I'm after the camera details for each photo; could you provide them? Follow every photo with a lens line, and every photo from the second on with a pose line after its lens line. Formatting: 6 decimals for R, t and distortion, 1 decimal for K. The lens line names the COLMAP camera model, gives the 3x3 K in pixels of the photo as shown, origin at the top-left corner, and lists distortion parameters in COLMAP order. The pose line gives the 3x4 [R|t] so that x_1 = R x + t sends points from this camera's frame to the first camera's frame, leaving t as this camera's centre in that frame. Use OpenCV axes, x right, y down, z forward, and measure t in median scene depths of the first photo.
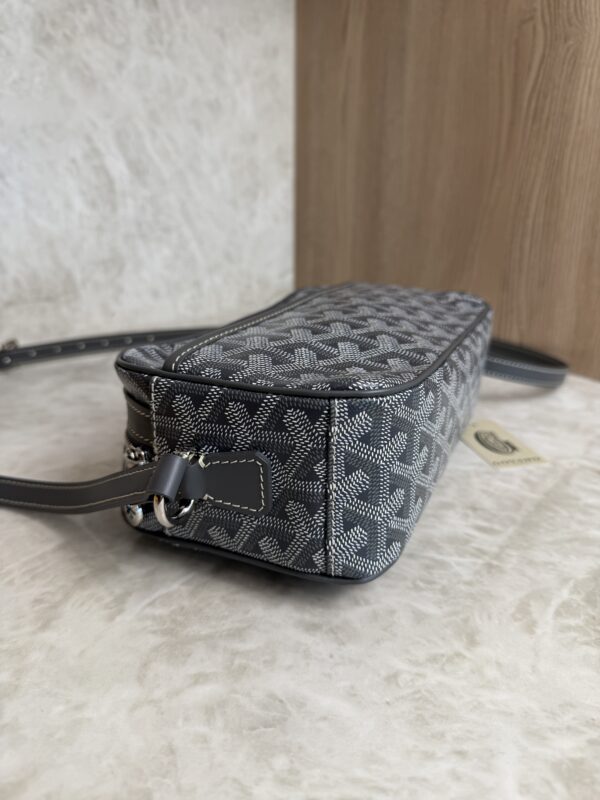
lens RADIAL K [[593.6, 0, 300.0], [0, 593.6, 400.0], [0, 0, 1]] dist [-0.059178, 0.024238]
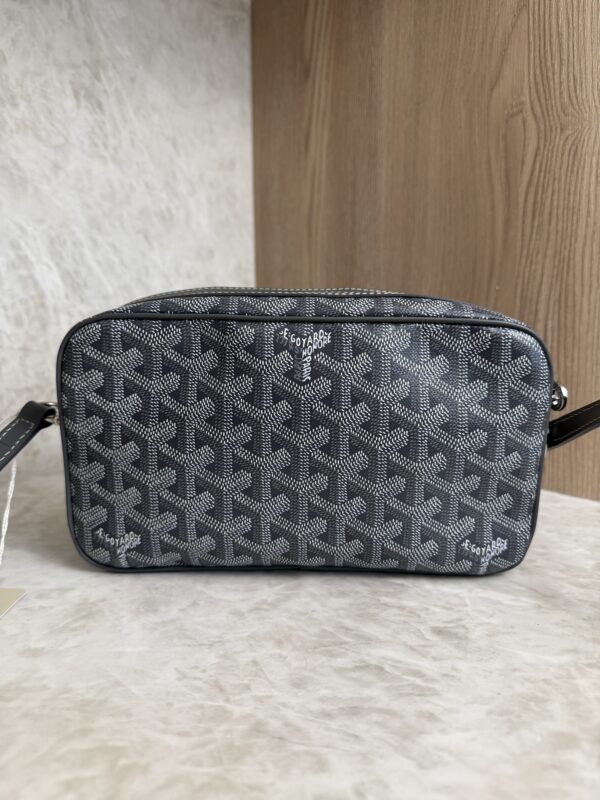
lens RADIAL K [[587.5, 0, 300.0], [0, 587.5, 400.0], [0, 0, 1]] dist [-0.041347, 0.013338]
pose [[0.995149, -0.030138, 0.093654, -0.048613], [0.050270, 0.974045, -0.220702, -0.032362], [-0.084572, 0.224339, 0.970834, 0.255247]]
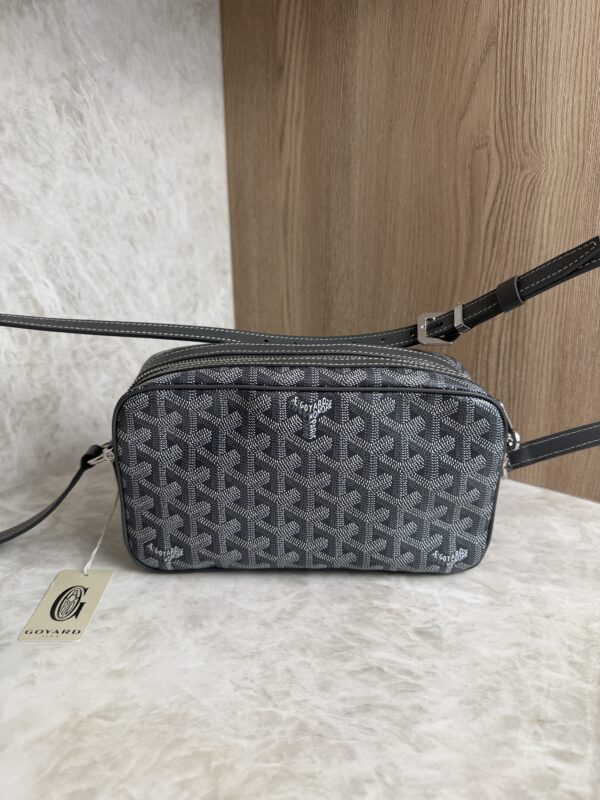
lens RADIAL K [[581.4, 0, 298.1], [0, 581.4, 400.6], [0, 0, 1]] dist [-0.025939, 0.001805]
pose [[0.982535, -0.076501, 0.169624, -0.128381], [0.087390, 0.994503, -0.057675, -0.201962], [-0.164279, 0.071491, 0.983820, 0.107550]]
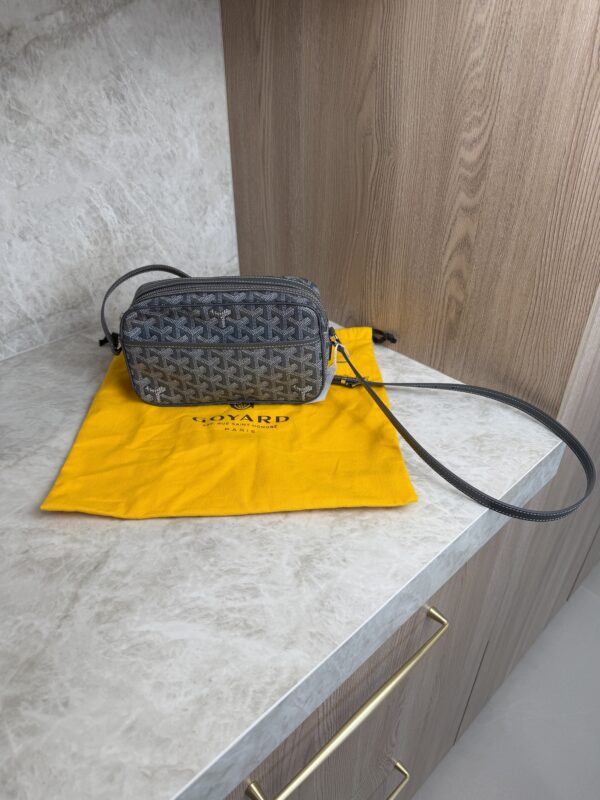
lens RADIAL K [[571.2, 0, 300.0], [0, 571.2, 400.0], [0, 0, 1]] dist [-0.003680, -0.025263]
pose [[0.998948, -0.037094, 0.026974, 0.151806], [0.029443, 0.969584, 0.242980, -0.365234], [-0.035166, -0.241930, 0.969656, -0.695366]]
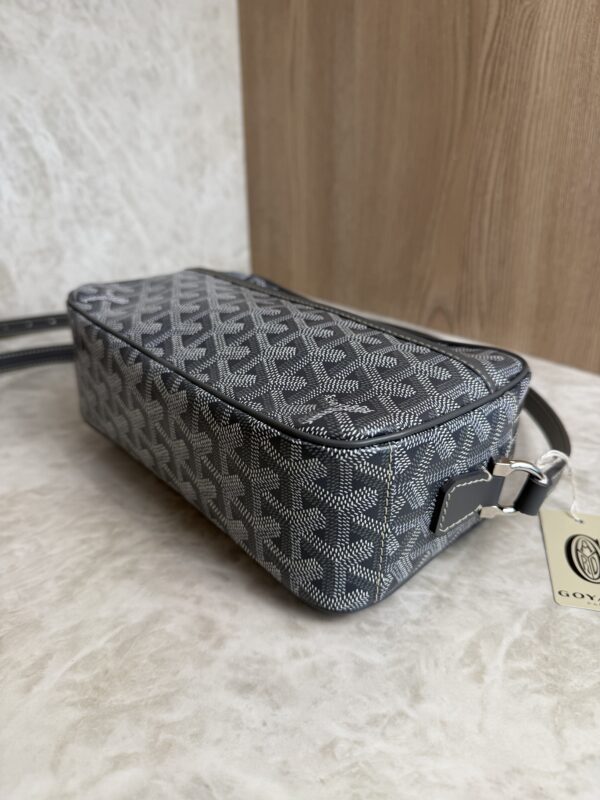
lens RADIAL K [[593.2, 0, 301.6], [0, 593.2, 398.5], [0, 0, 1]] dist [-0.056764, 0.021082]
pose [[0.998369, -0.041924, 0.038757, 0.047332], [0.039239, 0.996939, 0.067626, -0.066133], [-0.041474, -0.065995, 0.996958, 0.054169]]
